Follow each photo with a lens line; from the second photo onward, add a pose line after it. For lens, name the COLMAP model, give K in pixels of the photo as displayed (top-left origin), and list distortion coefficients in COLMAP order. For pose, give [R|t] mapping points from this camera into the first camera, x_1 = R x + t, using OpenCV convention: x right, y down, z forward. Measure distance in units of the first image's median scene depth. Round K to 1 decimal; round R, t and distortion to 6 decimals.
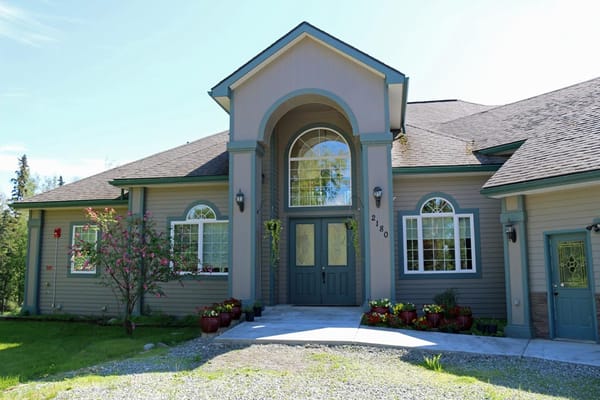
lens RADIAL K [[499.9, 0, 300.0], [0, 499.9, 200.0], [0, 0, 1]] dist [-0.150972, 0.127792]
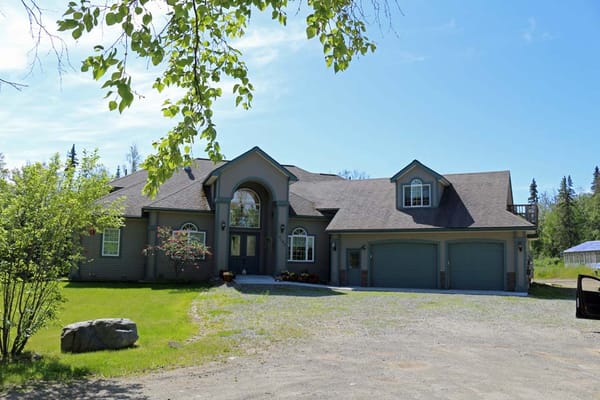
lens RADIAL K [[499.9, 0, 300.0], [0, 499.9, 200.0], [0, 0, 1]] dist [-0.150972, 0.127792]
pose [[0.893244, 0.083252, 0.441797, -0.760199], [-0.093649, 0.995604, 0.001732, -0.140539], [-0.439711, -0.042921, 0.897113, -1.071692]]
